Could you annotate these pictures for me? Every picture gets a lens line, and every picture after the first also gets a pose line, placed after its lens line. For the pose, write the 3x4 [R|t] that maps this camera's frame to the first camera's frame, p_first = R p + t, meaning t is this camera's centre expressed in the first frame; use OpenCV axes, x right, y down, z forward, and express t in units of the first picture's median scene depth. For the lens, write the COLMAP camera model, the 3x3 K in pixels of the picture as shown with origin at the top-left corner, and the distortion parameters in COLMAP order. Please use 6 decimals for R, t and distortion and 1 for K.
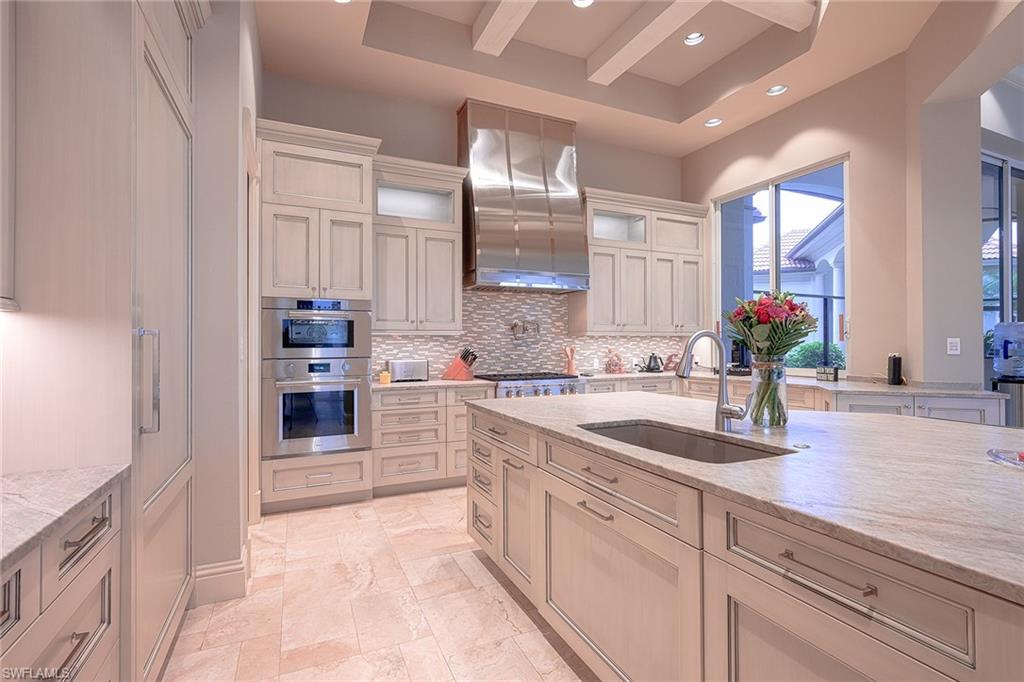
lens RADIAL K [[474.7, 0, 512.0], [0, 474.7, 341.0], [0, 0, 1]] dist [0.029742, 0.000167]
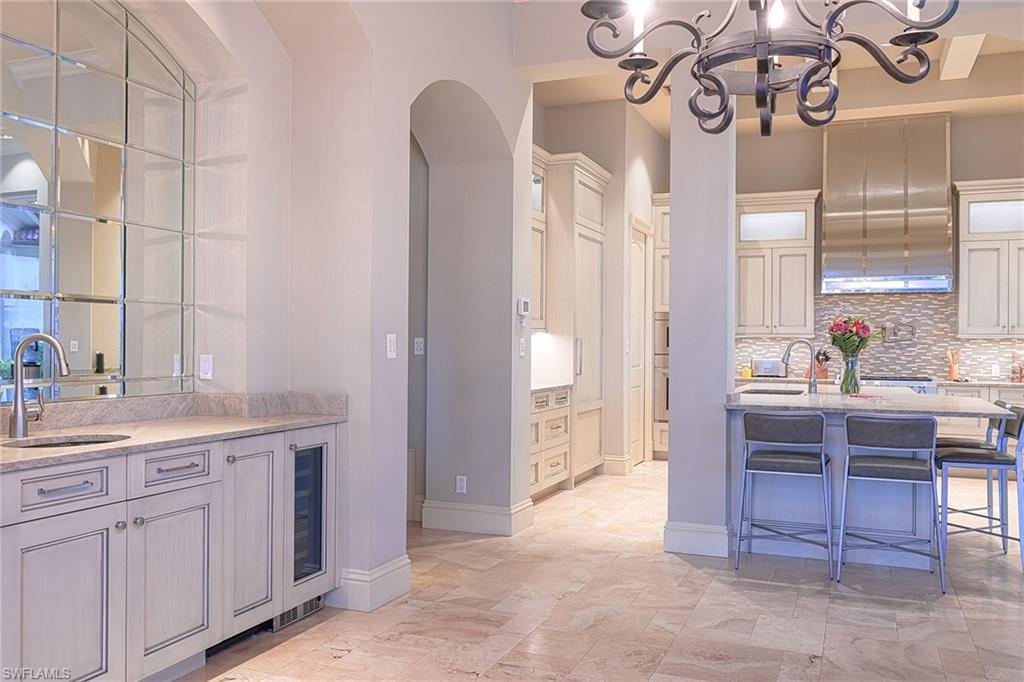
lens RADIAL K [[842.4, 0, 512.0], [0, 842.4, 341.0], [0, 0, 1]] dist [-0.004437, -0.002376]
pose [[0.665865, 0.006285, -0.746046, 0.814373], [-0.007165, 0.999972, 0.002029, -0.003499], [0.746038, 0.003994, 0.665891, -0.768613]]
